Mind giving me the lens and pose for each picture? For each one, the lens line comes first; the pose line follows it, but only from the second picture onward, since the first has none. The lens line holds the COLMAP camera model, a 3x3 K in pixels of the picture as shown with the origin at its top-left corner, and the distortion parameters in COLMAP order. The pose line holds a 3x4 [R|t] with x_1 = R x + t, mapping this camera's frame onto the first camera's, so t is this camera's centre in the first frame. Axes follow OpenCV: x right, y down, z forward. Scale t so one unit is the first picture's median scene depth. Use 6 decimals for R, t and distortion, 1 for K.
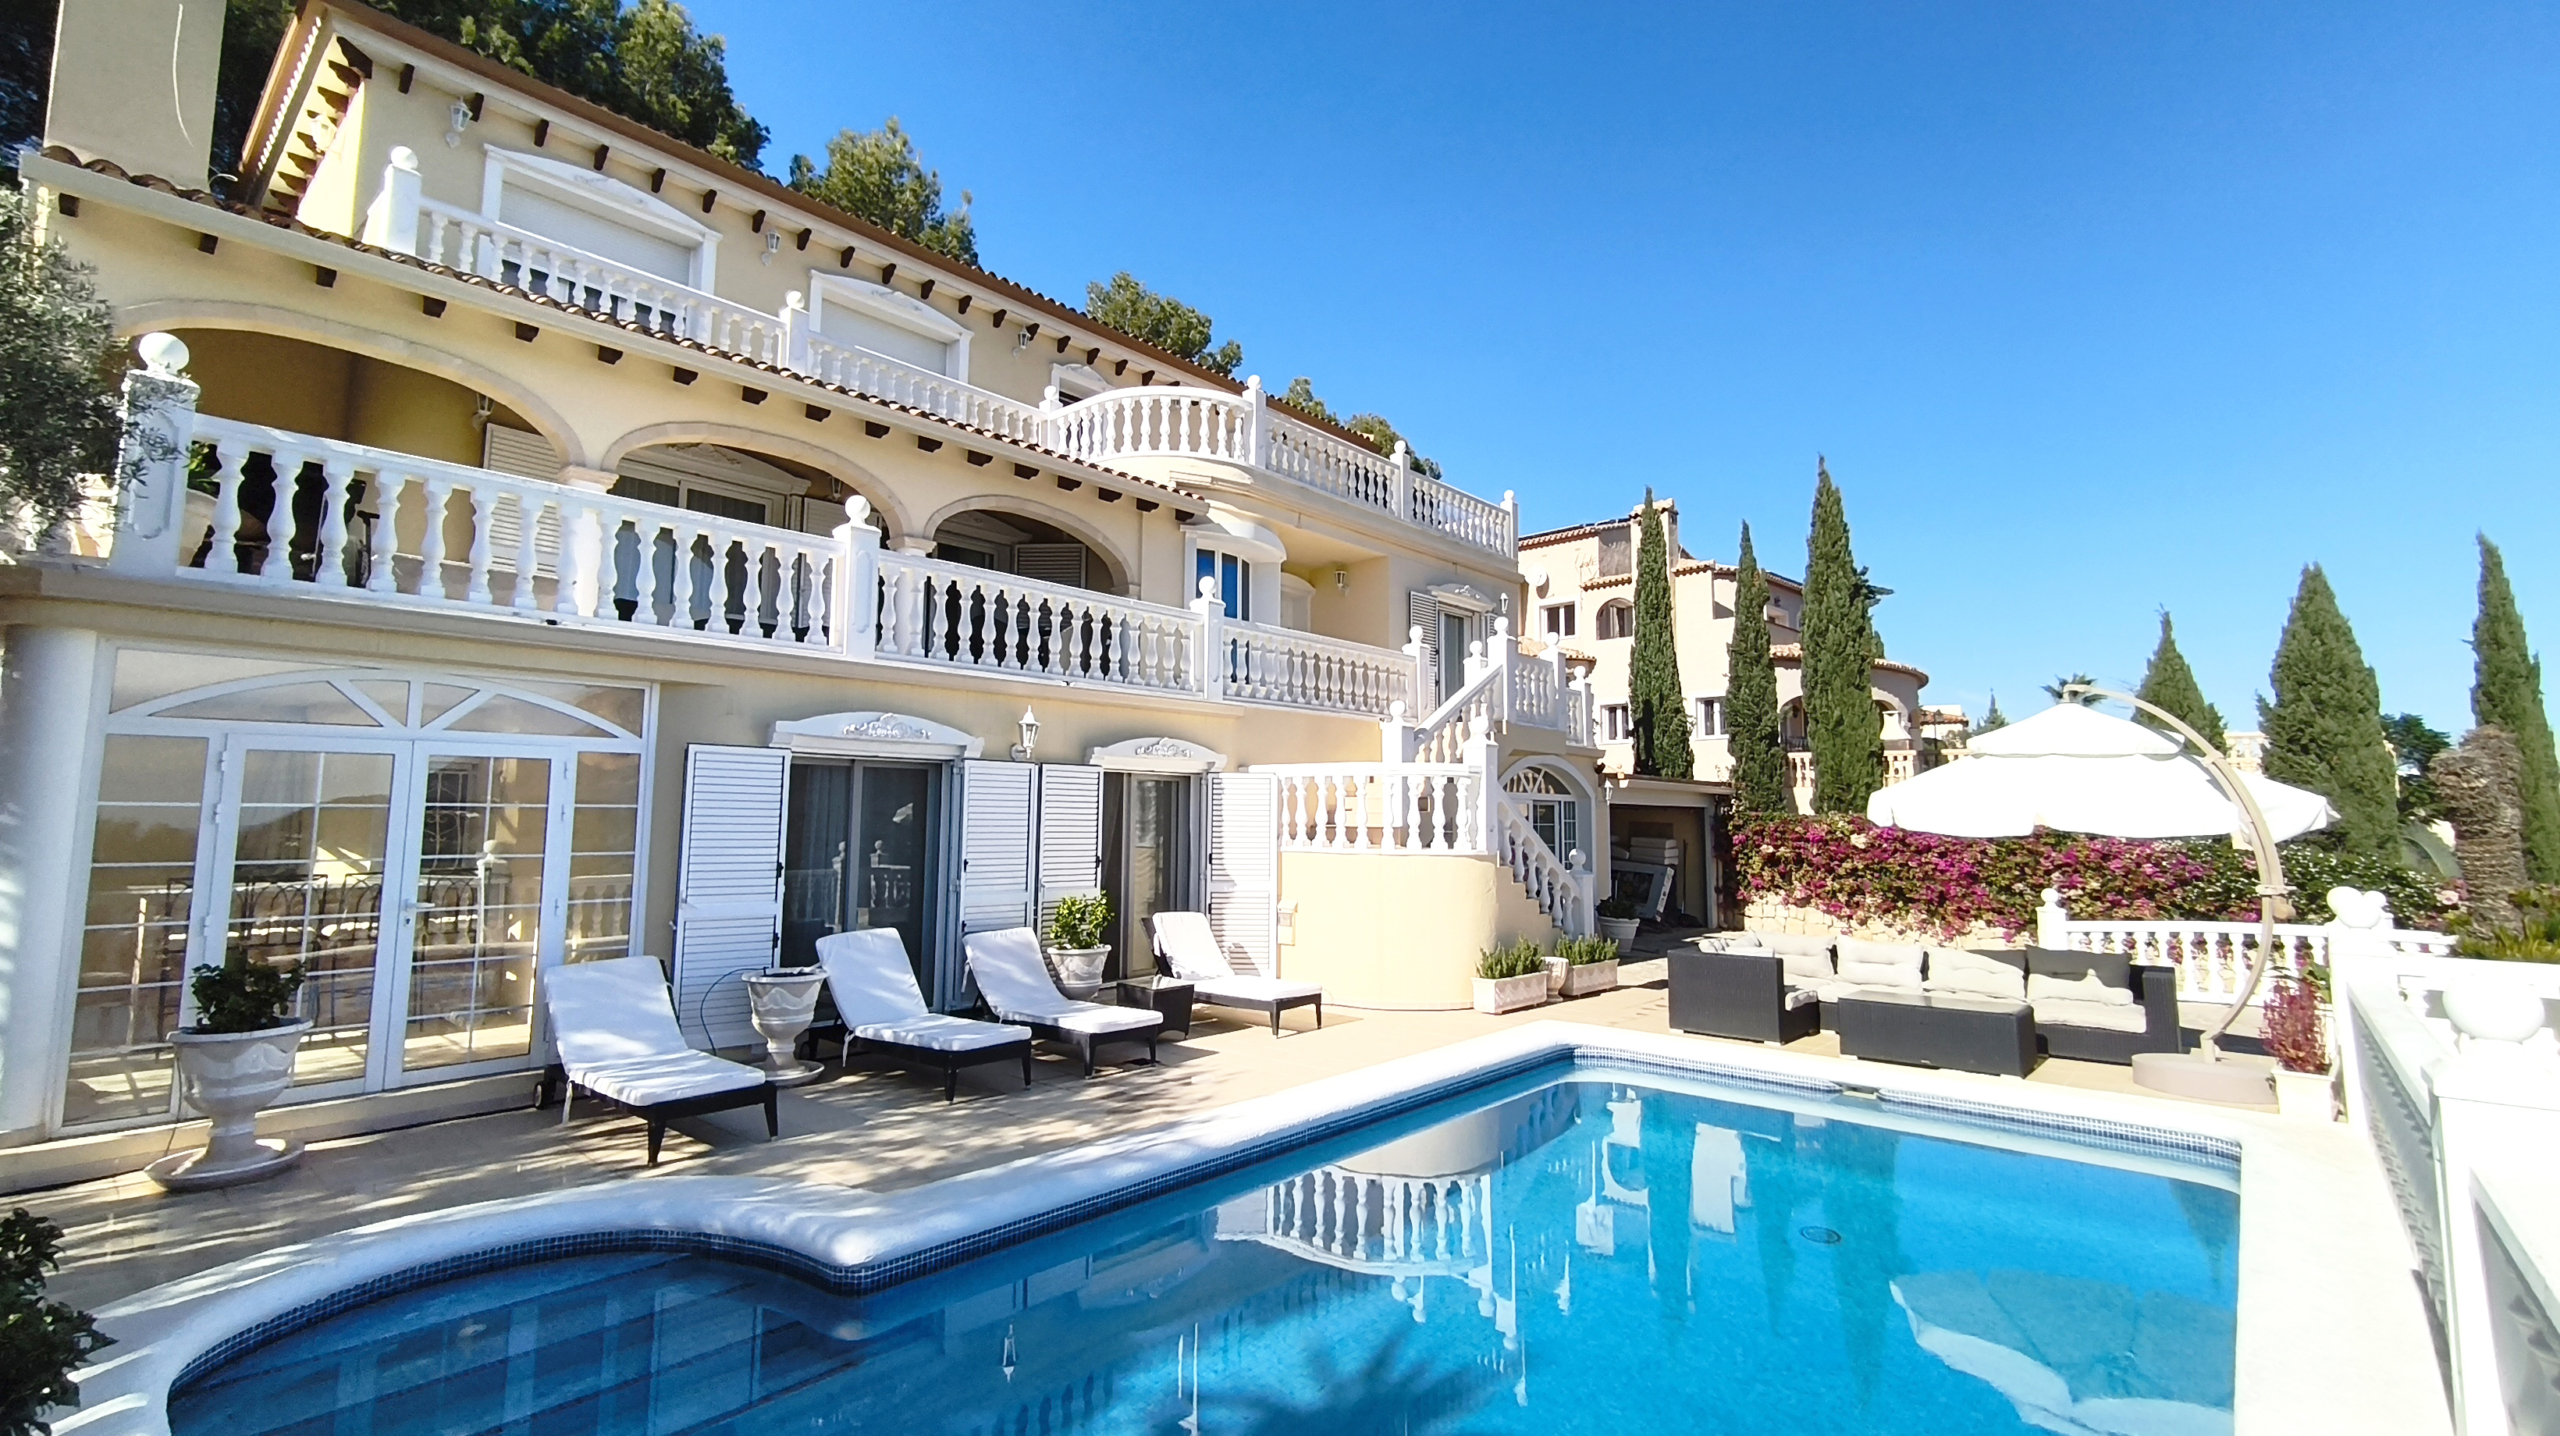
lens RADIAL K [[1124.0, 0, 1276.8], [0, 1124.0, 706.5], [0, 0, 1]] dist [0.005024, 0.001217]
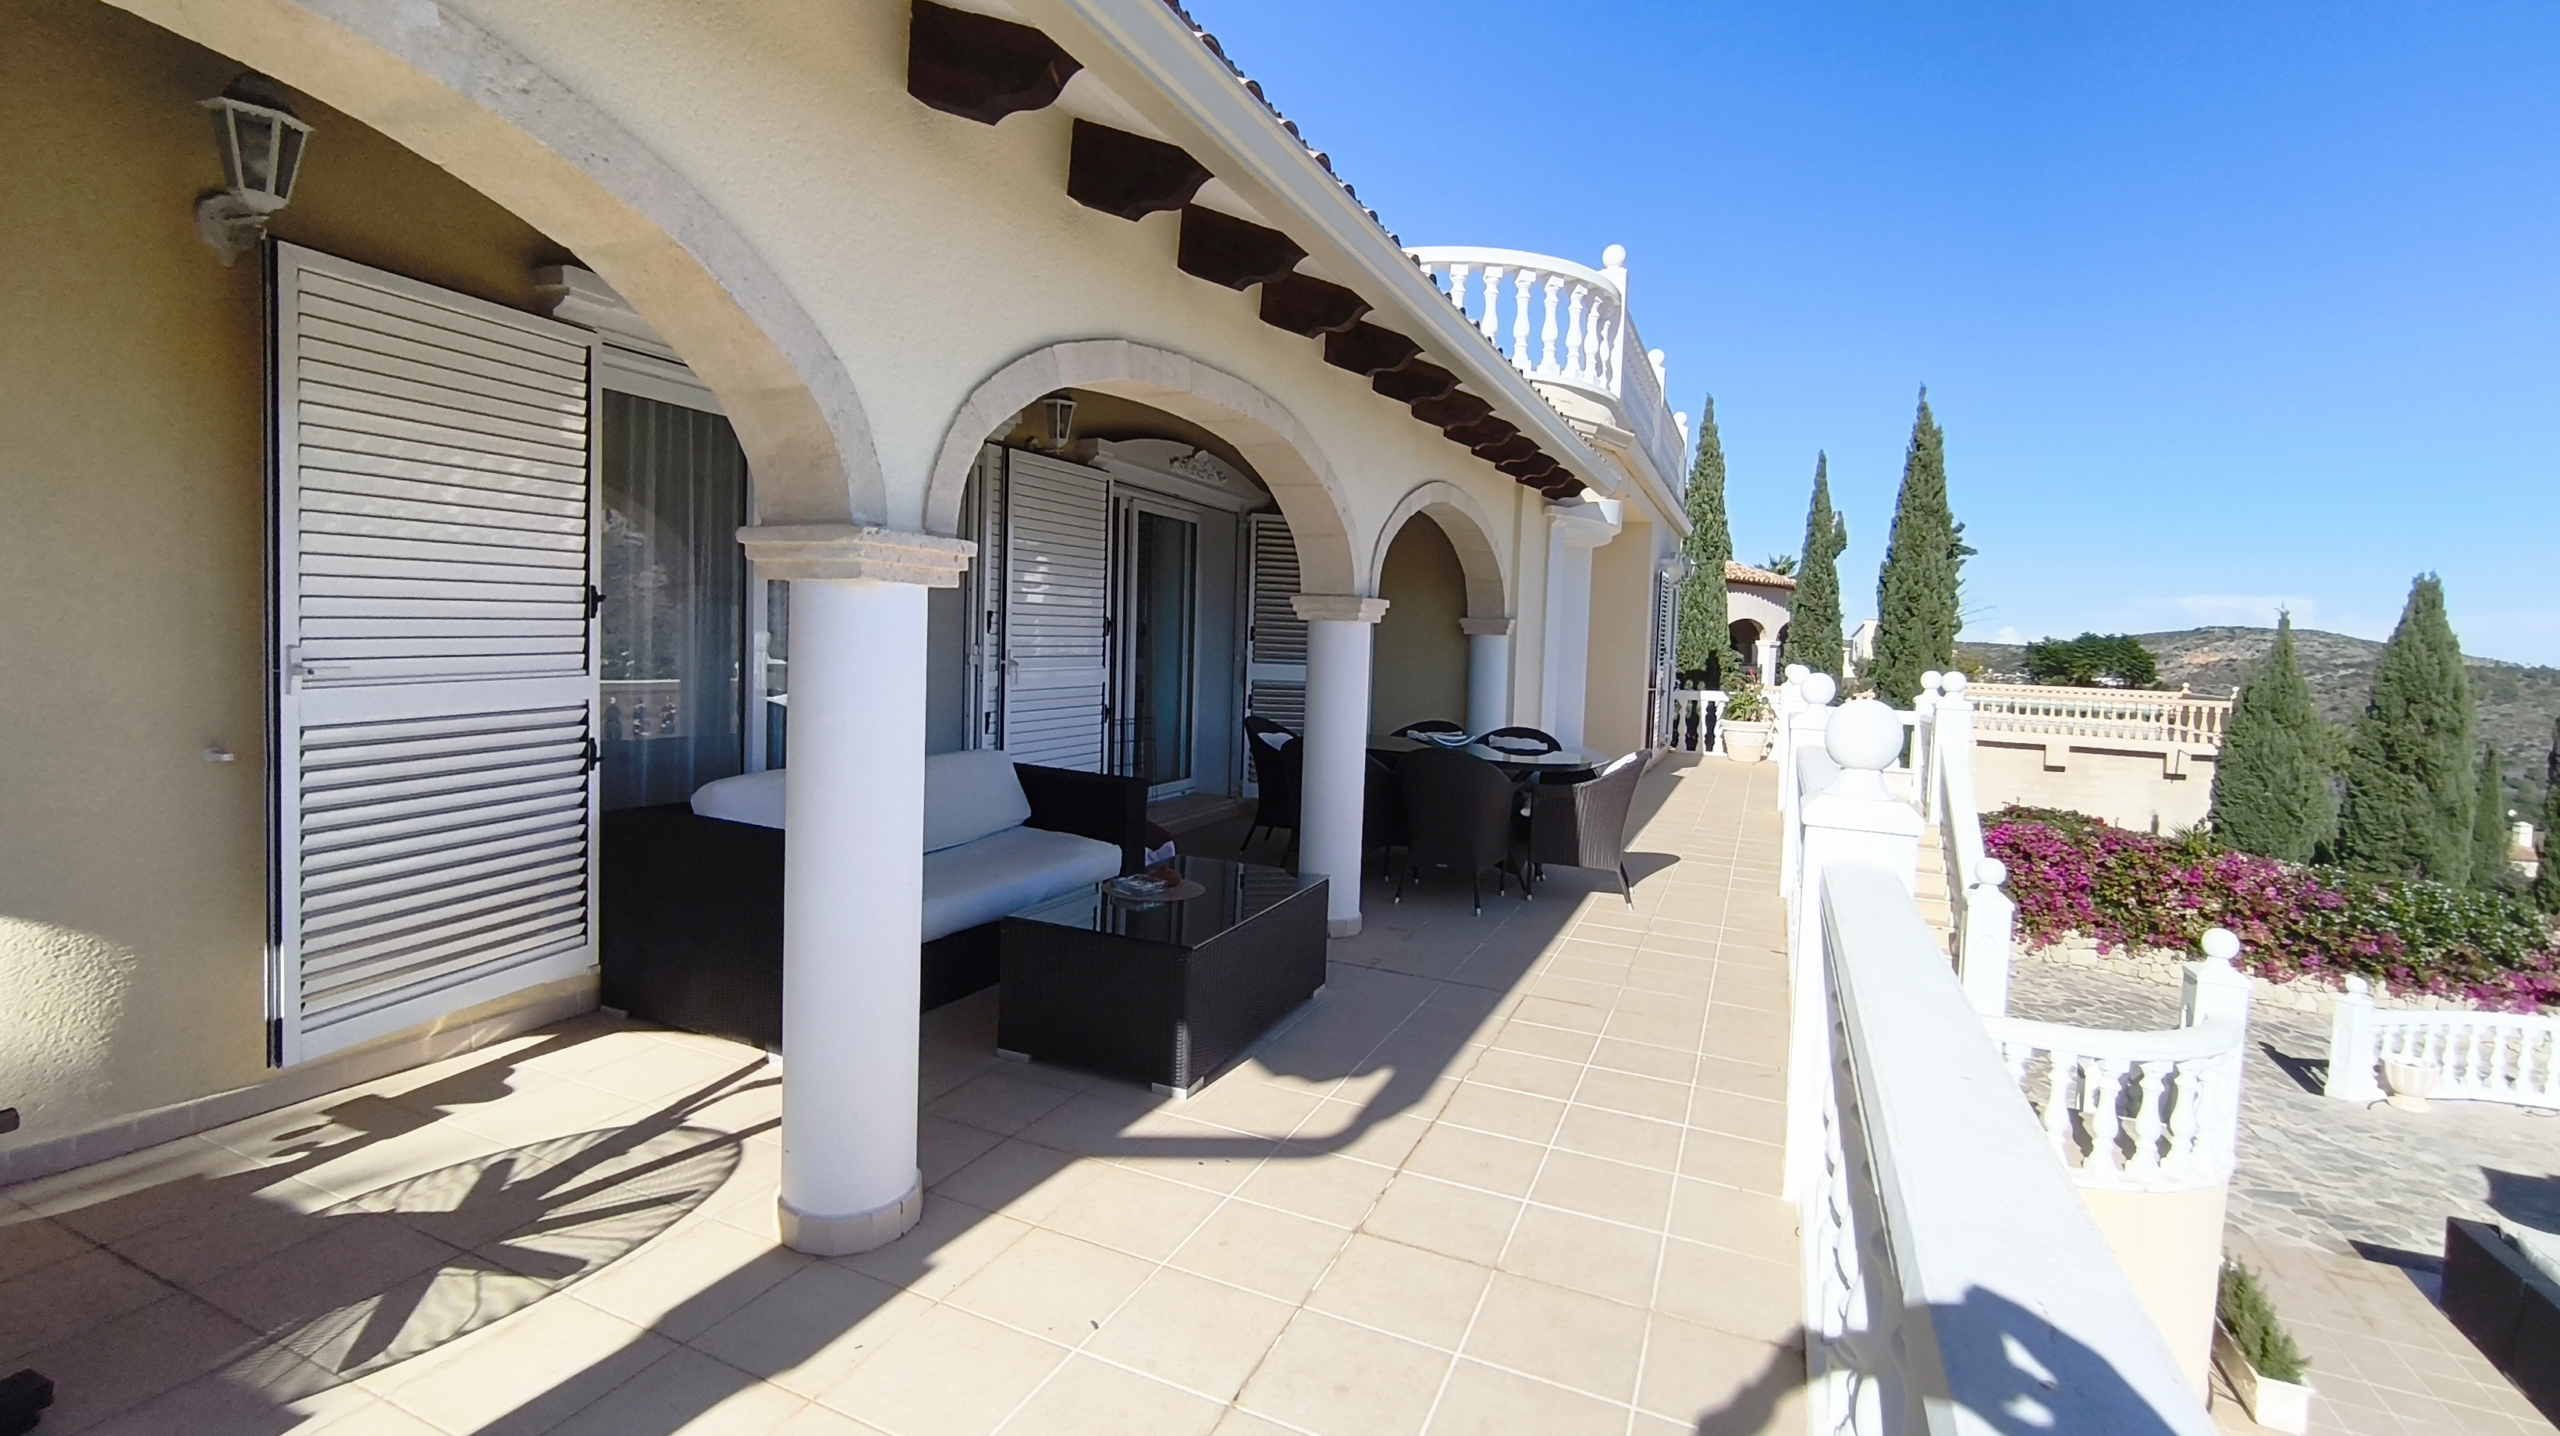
lens RADIAL K [[1124.0, 0, 1293.0], [0, 1124.0, 693.9], [0, 0, 1]] dist [0.005024, 0.001217]
pose [[0.951754, 0.011960, 0.306628, -0.572341], [-0.059259, 0.987594, 0.145416, -0.206476], [-0.301084, -0.156571, 0.940656, 0.705286]]
